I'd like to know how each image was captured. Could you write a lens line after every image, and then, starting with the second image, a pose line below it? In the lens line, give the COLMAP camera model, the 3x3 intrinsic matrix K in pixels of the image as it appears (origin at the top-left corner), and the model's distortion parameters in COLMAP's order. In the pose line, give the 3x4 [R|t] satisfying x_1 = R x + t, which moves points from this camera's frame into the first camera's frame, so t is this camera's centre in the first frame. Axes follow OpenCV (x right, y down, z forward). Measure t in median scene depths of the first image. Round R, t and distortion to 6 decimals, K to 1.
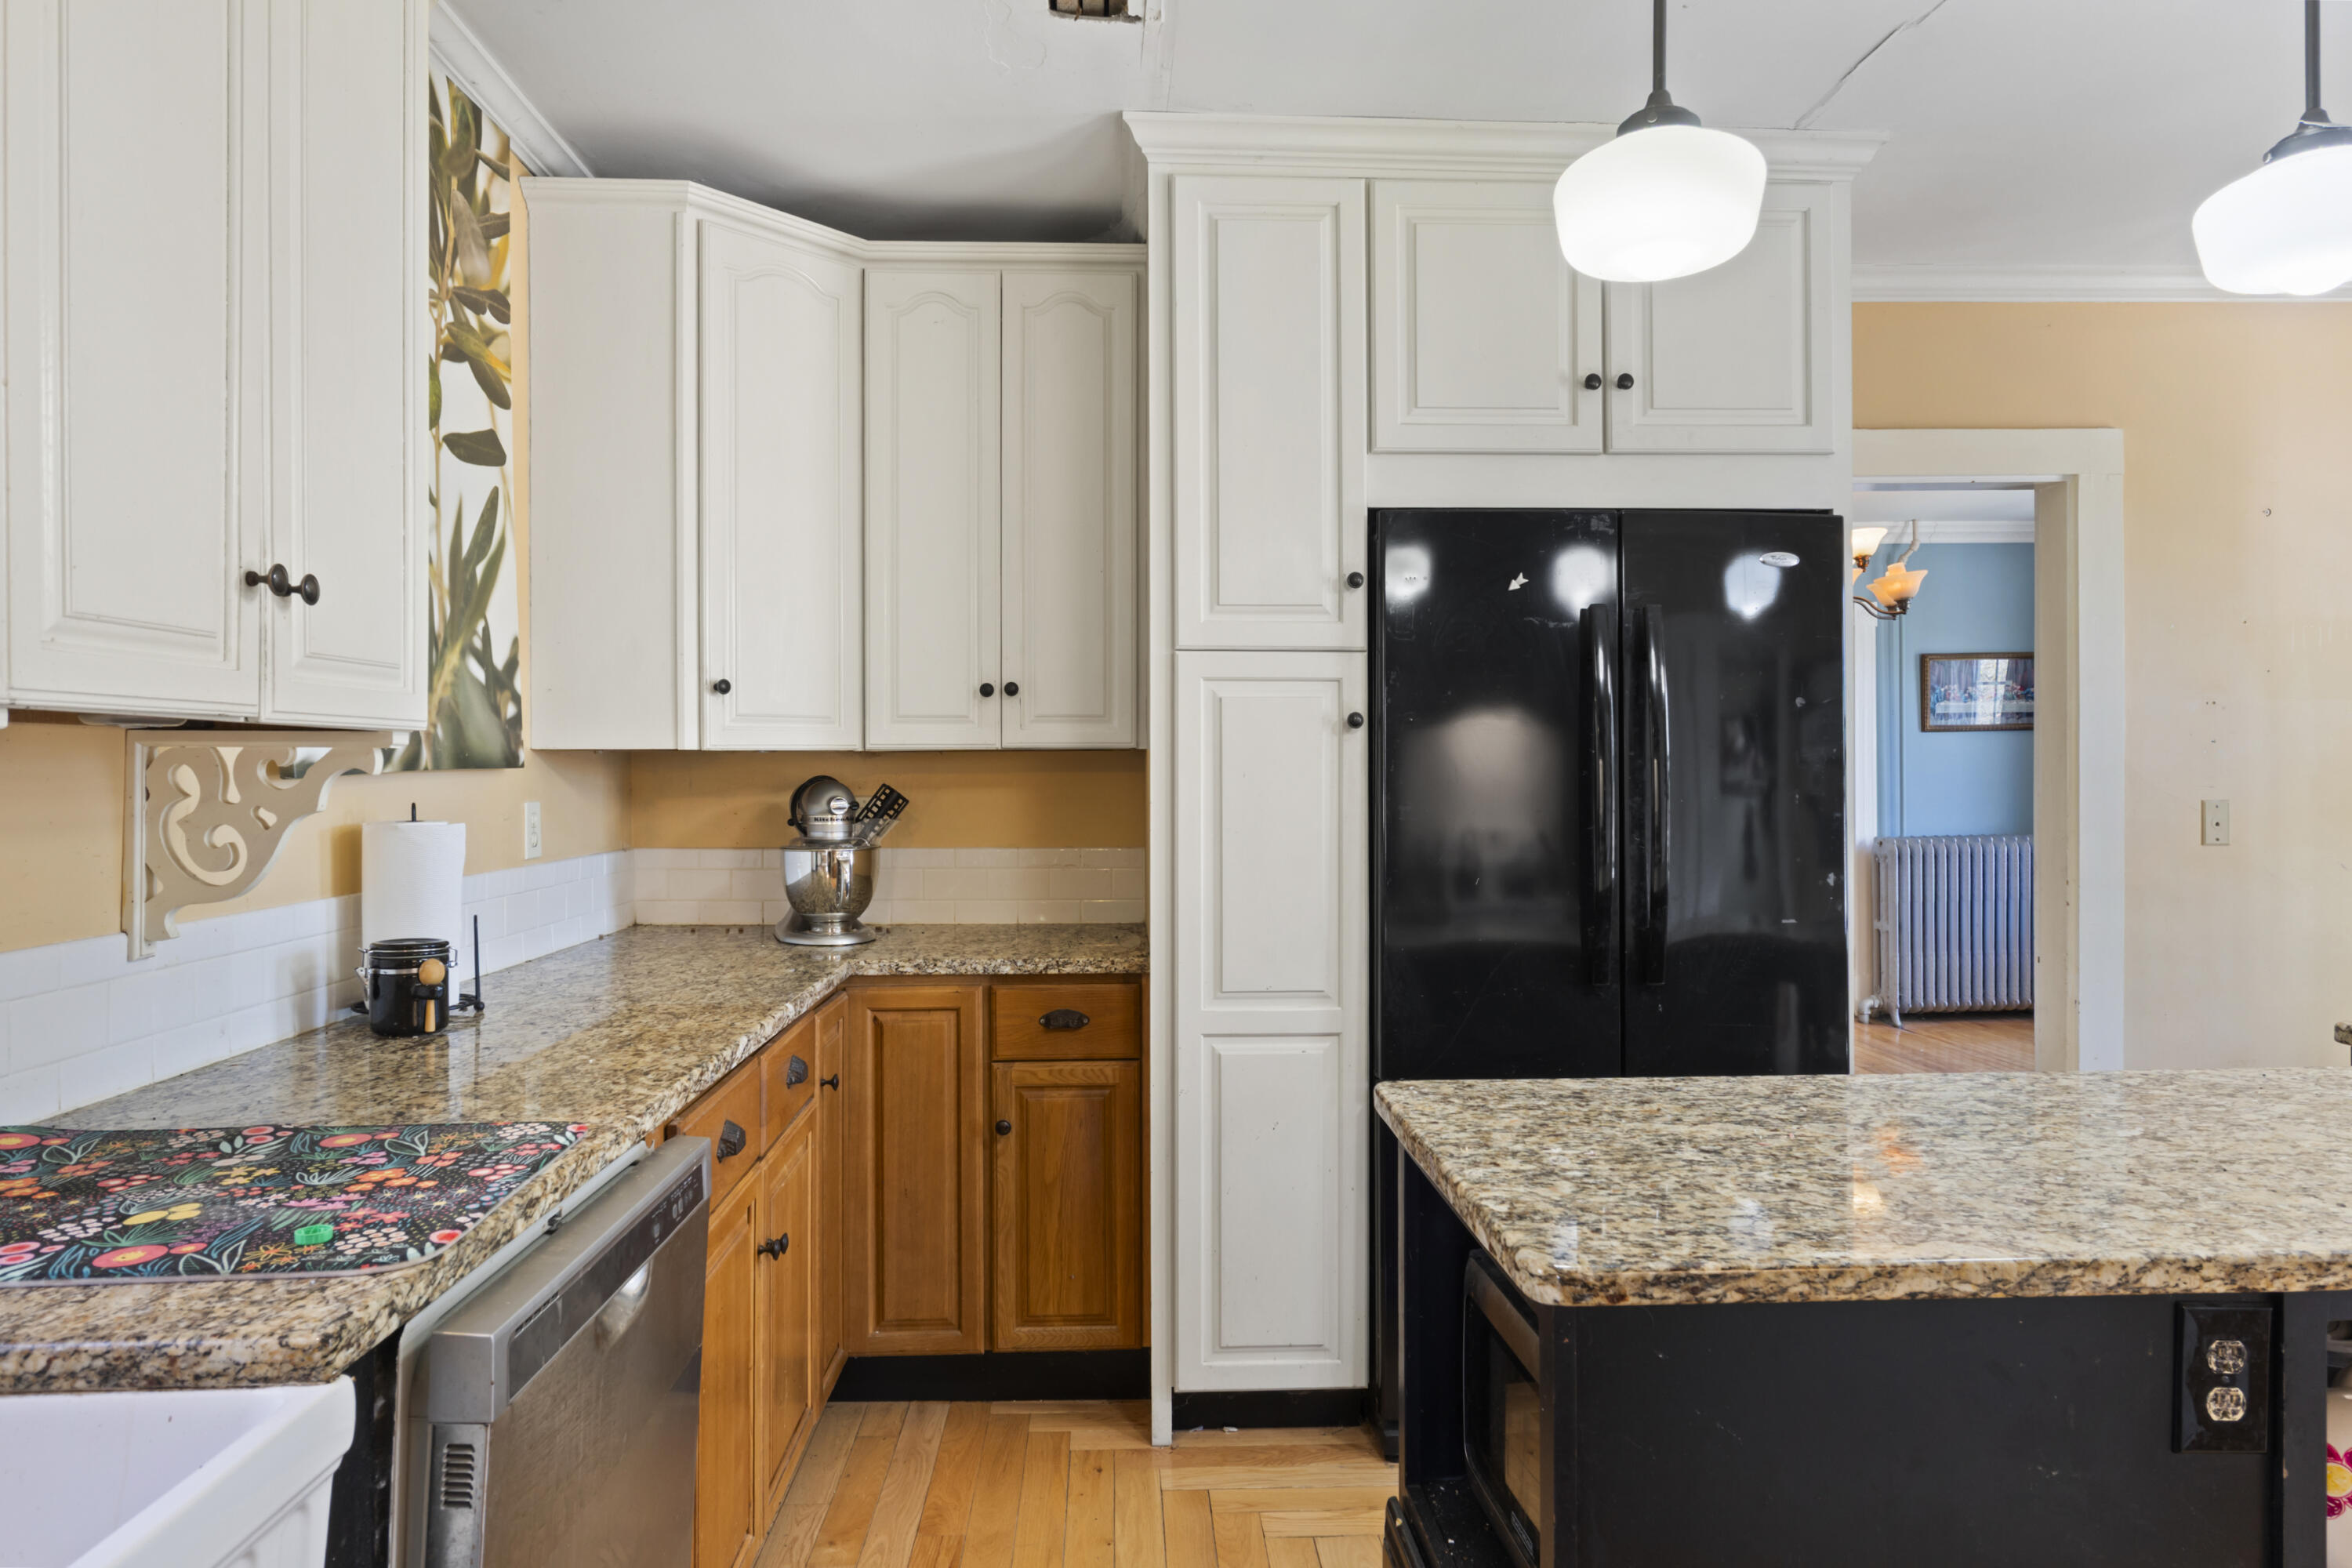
lens RADIAL K [[1416.6, 0, 1181.3], [0, 1416.6, 773.7], [0, 0, 1]] dist [-0.004139, 0.000913]
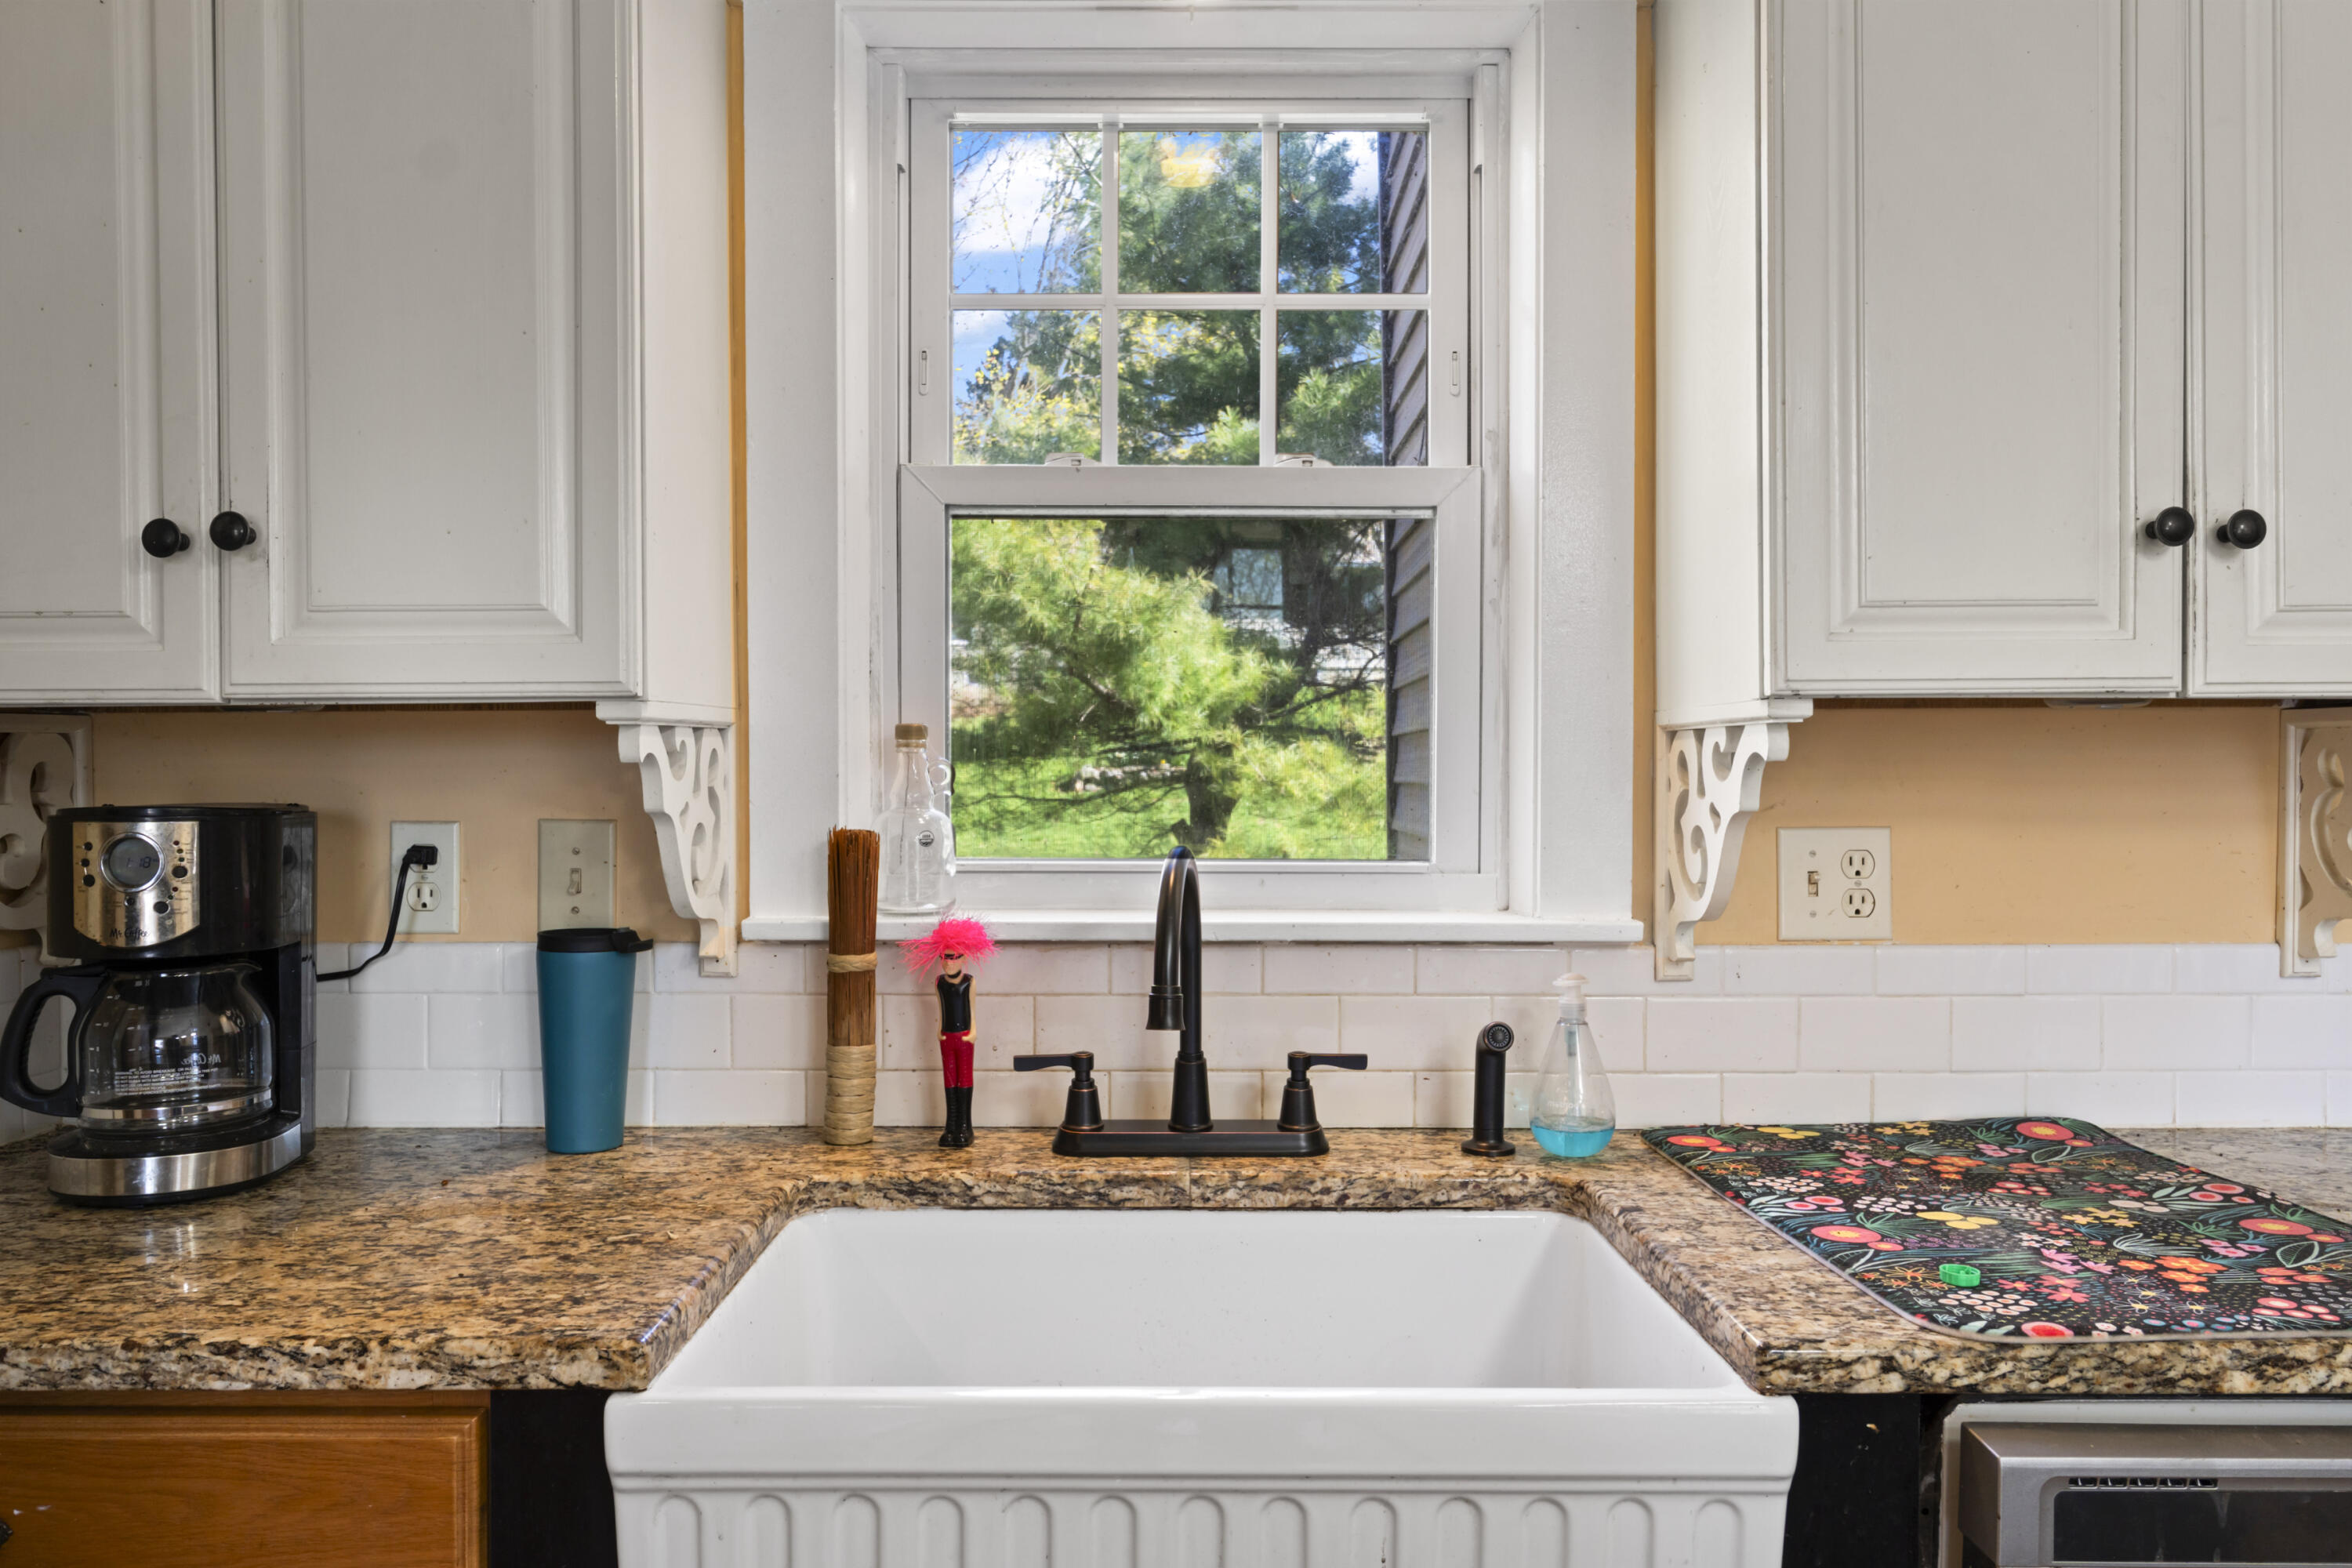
lens RADIAL K [[1670.1, 0, 1181.0], [0, 1670.1, 775.9], [0, 0, 1]] dist [-0.002336, 0.000204]
pose [[-0.044342, 0.004556, -0.999006, 0.177863], [0.000401, 0.999990, 0.004543, 0.002765], [0.999016, -0.000199, -0.044344, 0.217606]]
